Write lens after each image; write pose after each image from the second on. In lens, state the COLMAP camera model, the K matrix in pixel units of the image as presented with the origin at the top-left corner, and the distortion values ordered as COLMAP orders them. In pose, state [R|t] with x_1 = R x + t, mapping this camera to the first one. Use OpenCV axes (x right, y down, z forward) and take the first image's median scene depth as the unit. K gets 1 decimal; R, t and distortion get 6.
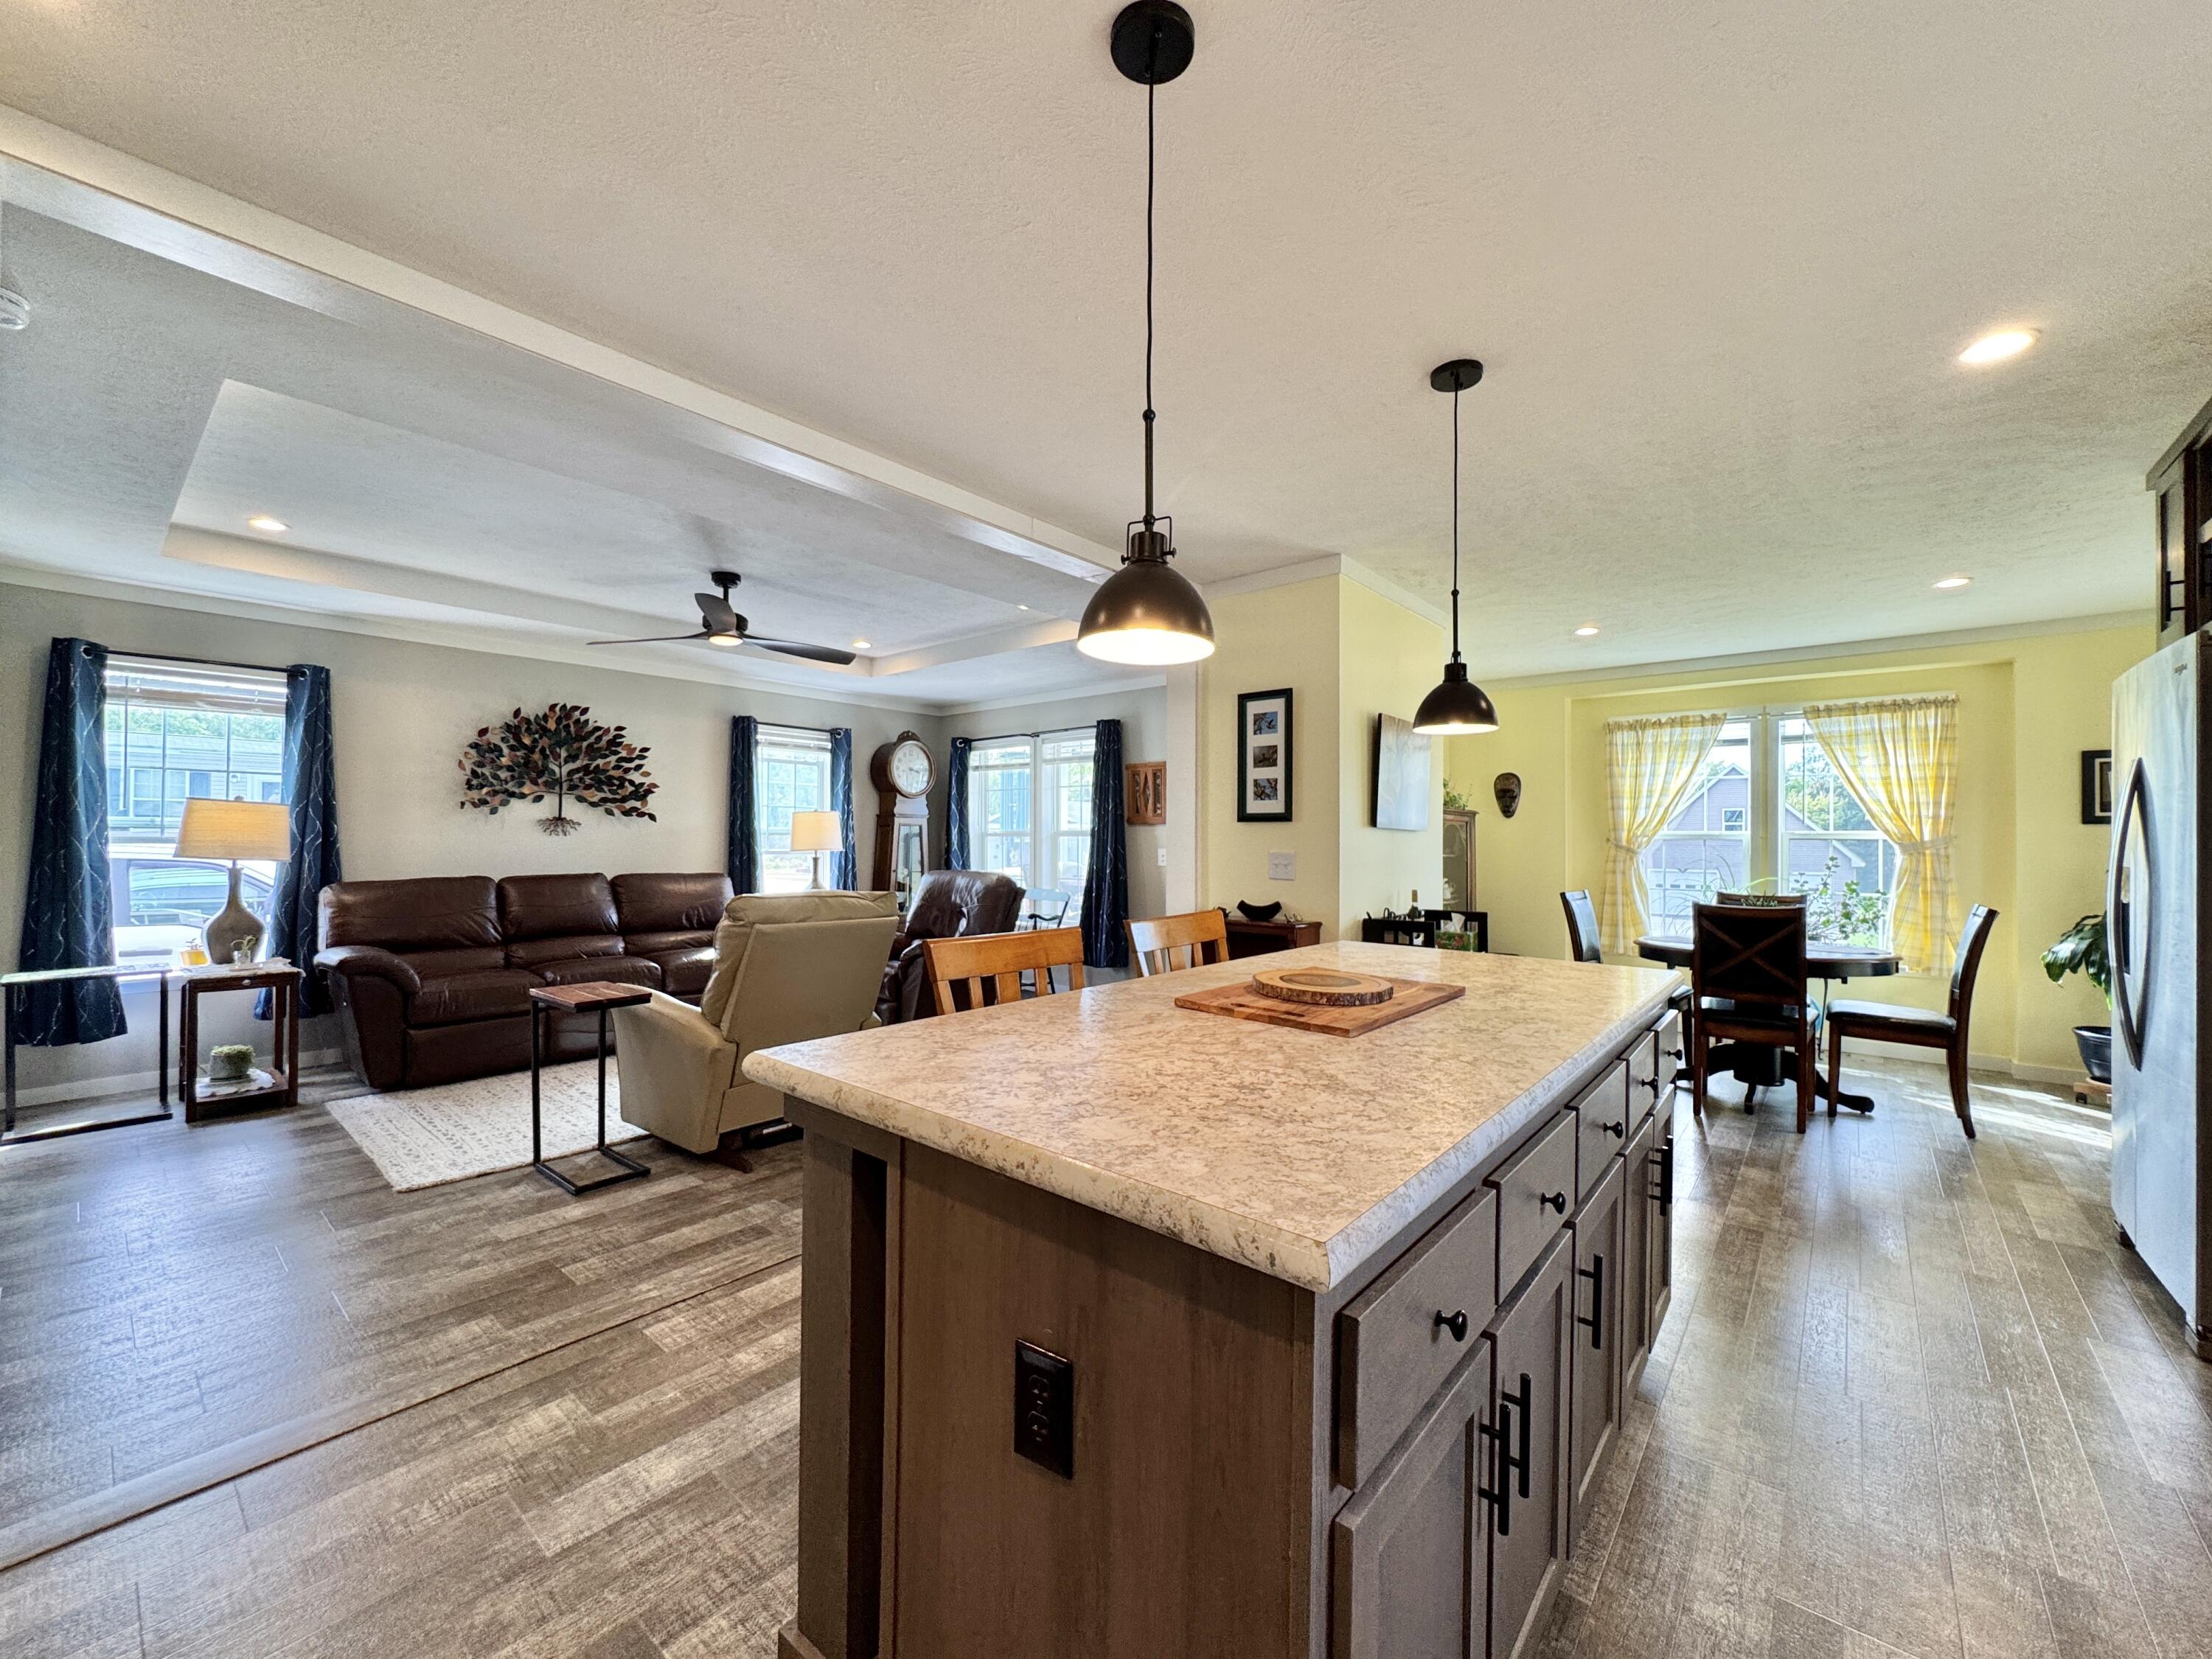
lens RADIAL K [[886.0, 0, 1114.9], [0, 886.0, 834.4], [0, 0, 1]] dist [0.000891, -0.000714]
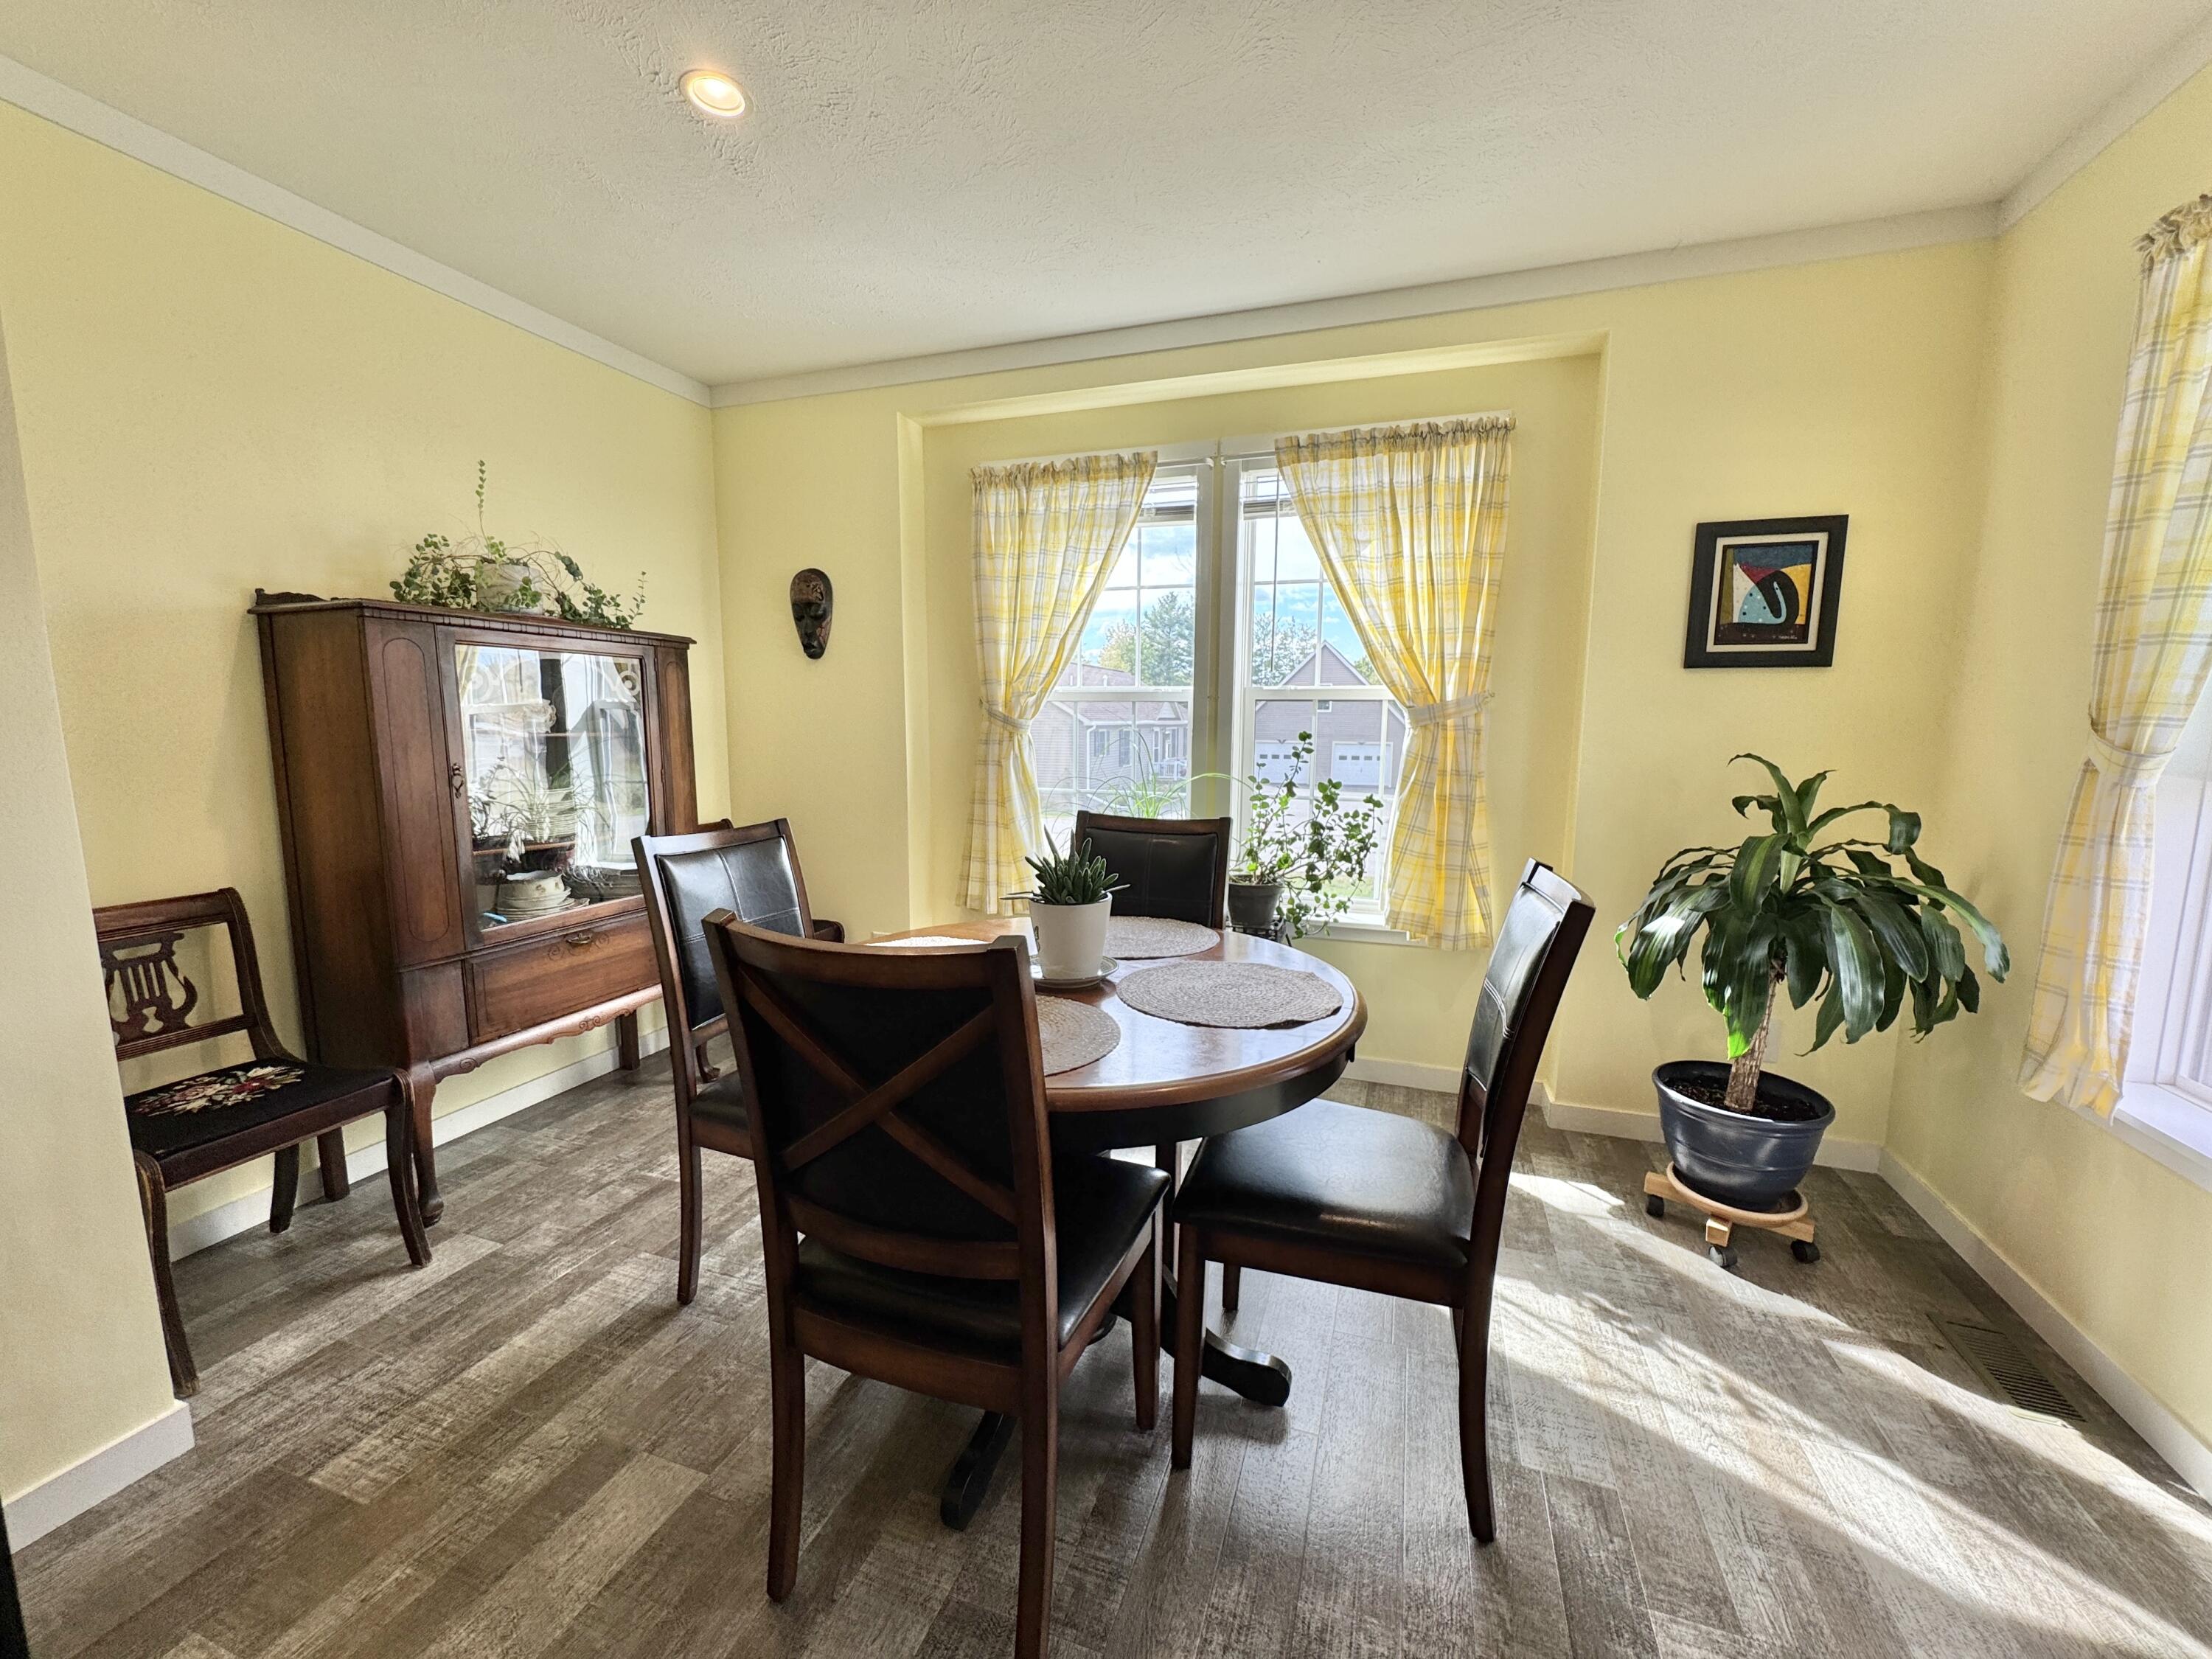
lens RADIAL K [[886.0, 0, 1112.8], [0, 886.0, 831.8], [0, 0, 1]] dist [0.000891, -0.000714]
pose [[0.933379, -0.045157, 0.356039, 0.521360], [-0.004728, 0.990419, 0.138011, 0.011882], [-0.358860, -0.130500, 0.924224, 0.556501]]
